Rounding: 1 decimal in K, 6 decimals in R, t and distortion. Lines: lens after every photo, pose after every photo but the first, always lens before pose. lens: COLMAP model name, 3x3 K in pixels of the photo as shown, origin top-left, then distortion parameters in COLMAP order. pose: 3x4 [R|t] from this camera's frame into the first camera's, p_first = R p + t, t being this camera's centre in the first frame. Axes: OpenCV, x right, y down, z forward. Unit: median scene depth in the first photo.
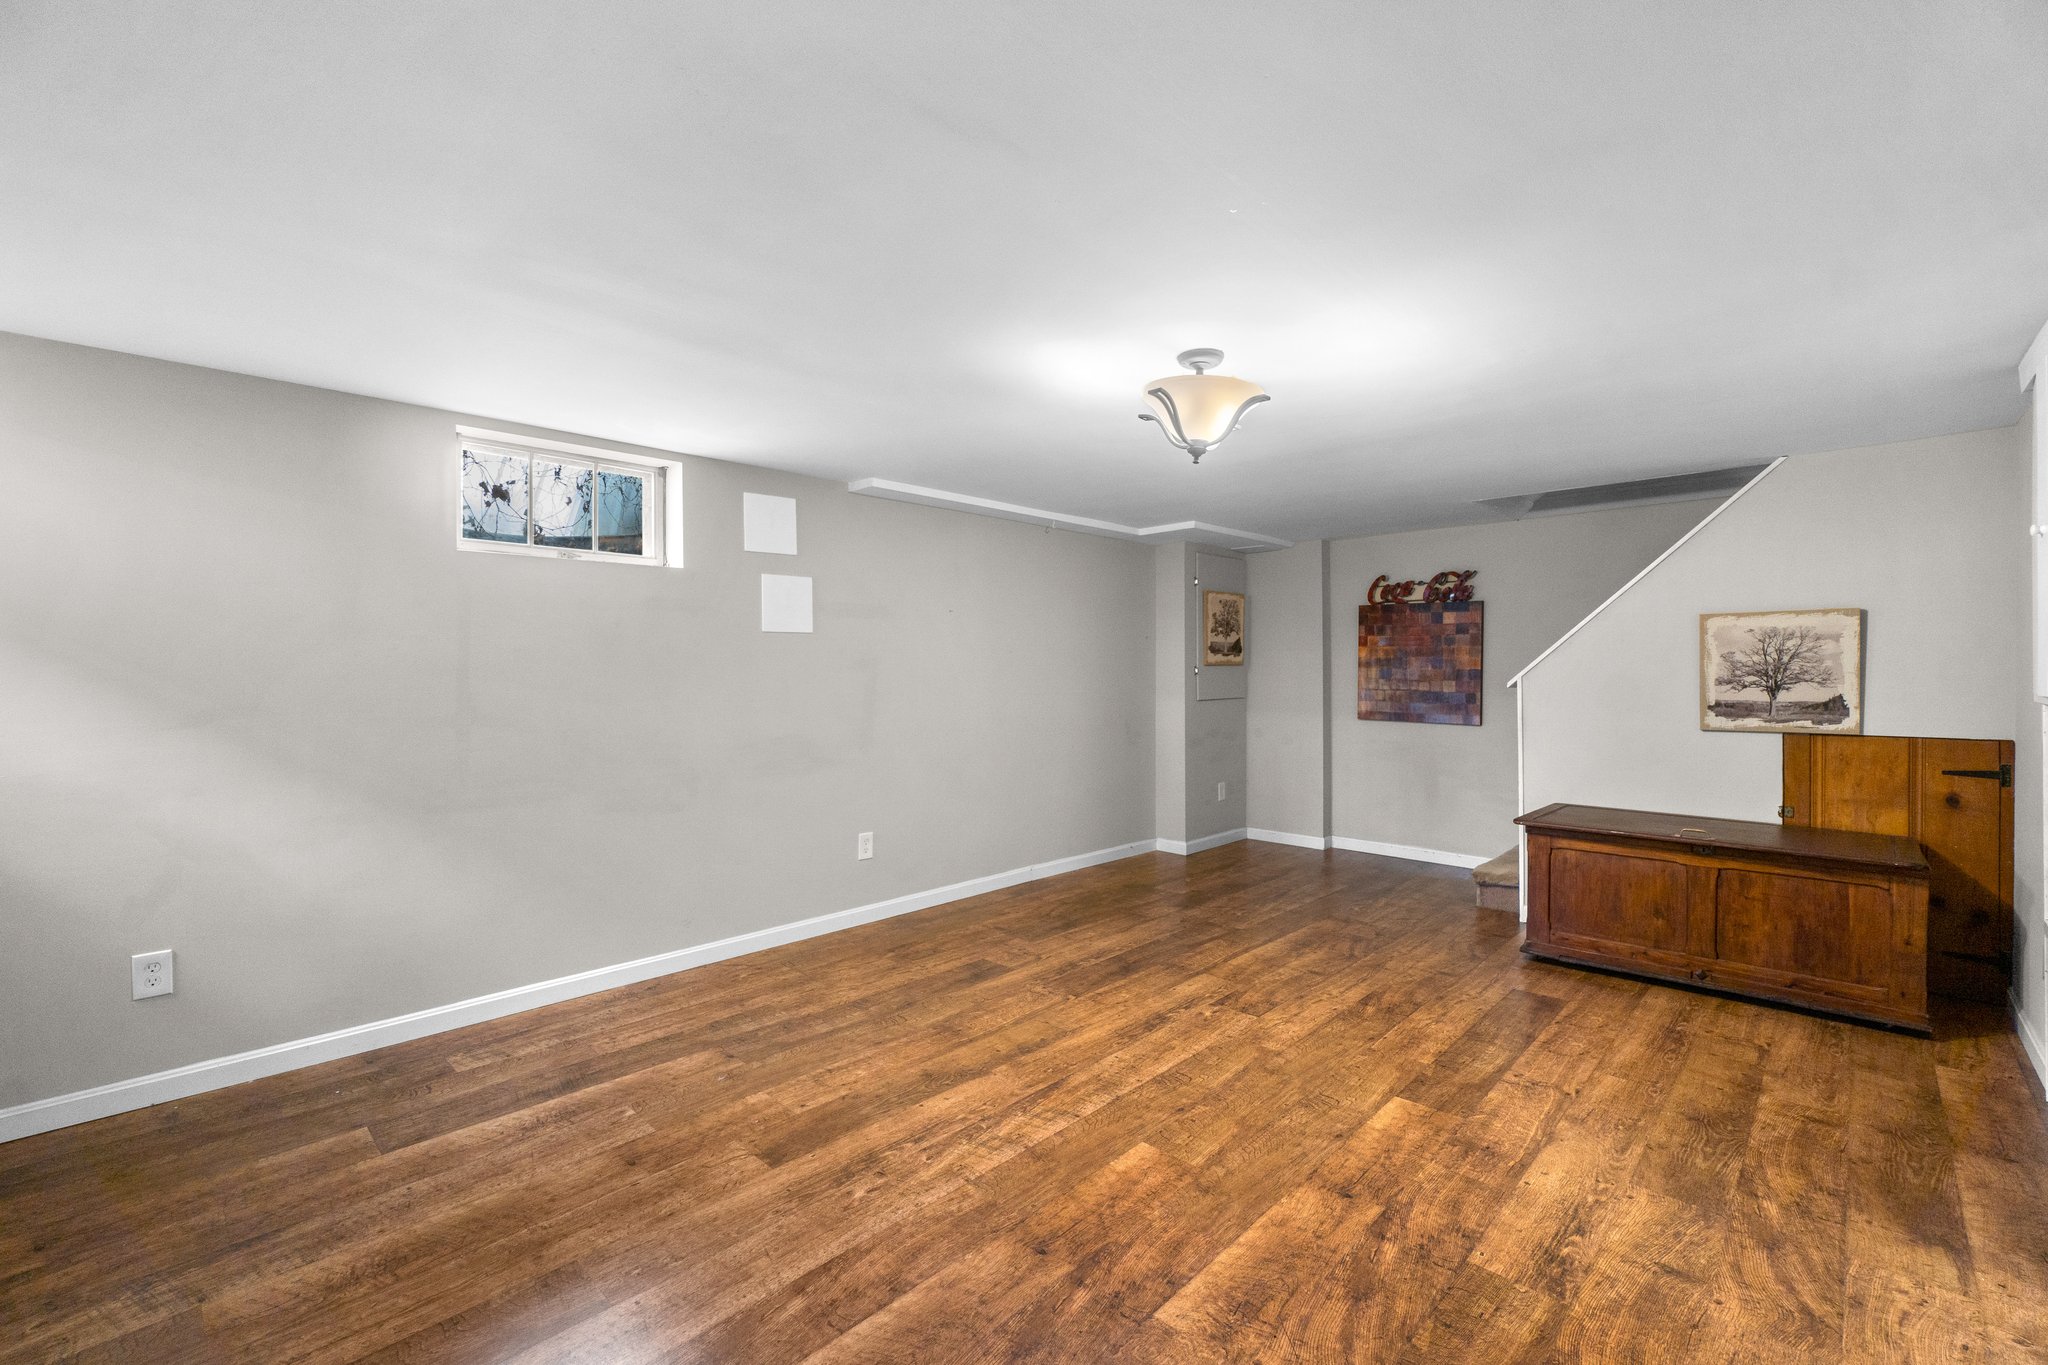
lens RADIAL K [[891.8, 0, 1025.1], [0, 891.8, 674.6], [0, 0, 1]] dist [0.001120, 0.000133]
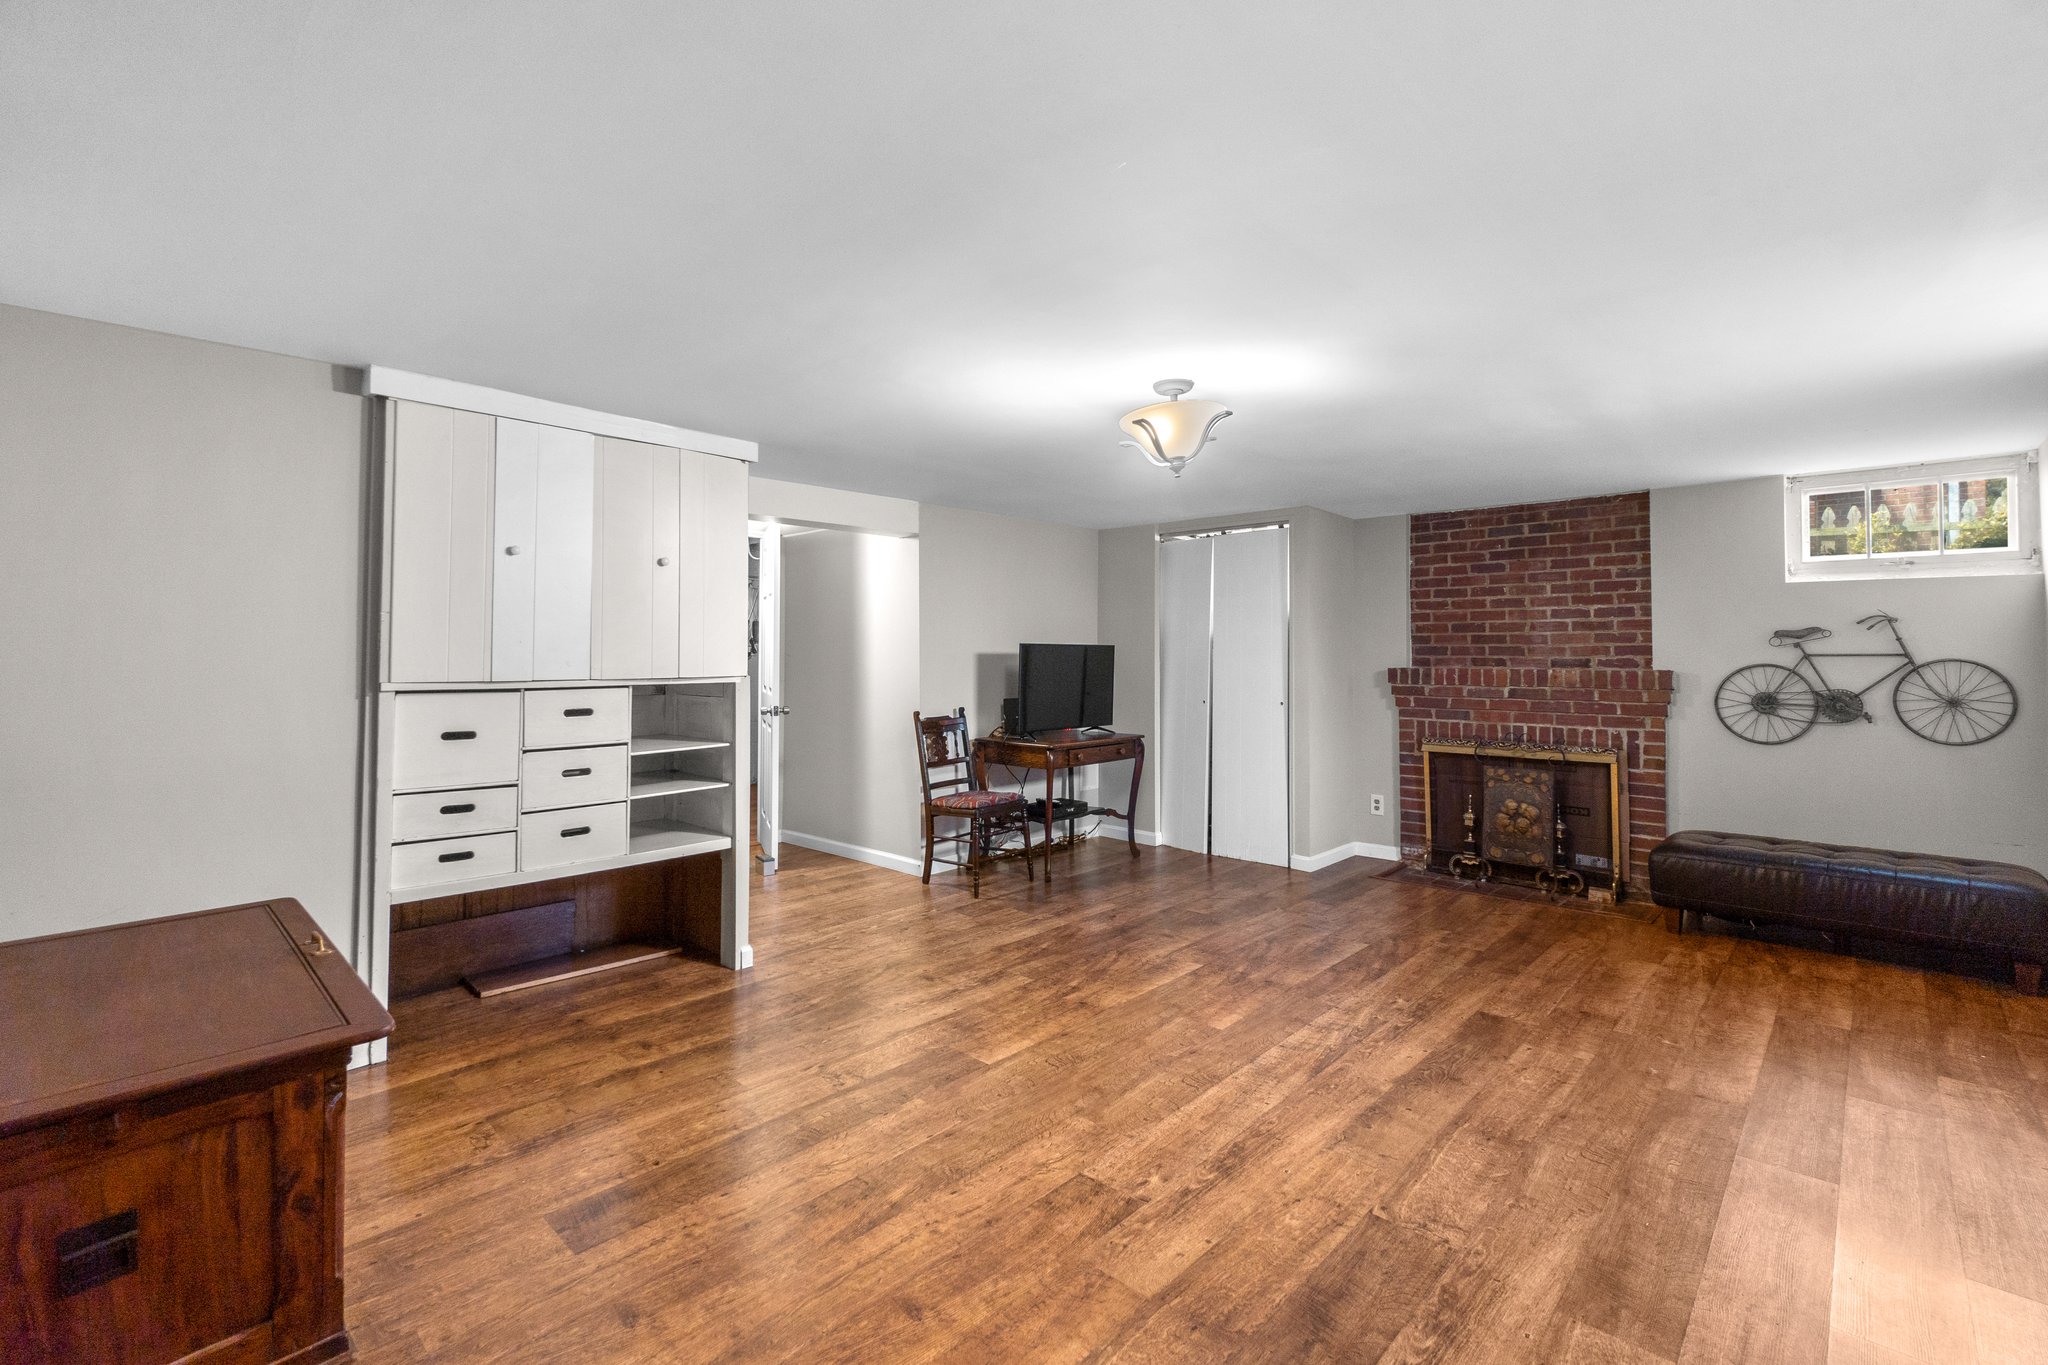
lens RADIAL K [[891.8, 0, 1022.9], [0, 891.8, 667.1], [0, 0, 1]] dist [0.001120, 0.000133]
pose [[-0.999987, -0.001660, 0.004846, 0.362510], [-0.001576, 0.999848, 0.017344, -0.014593], [-0.004875, 0.017336, -0.999838, 2.001477]]
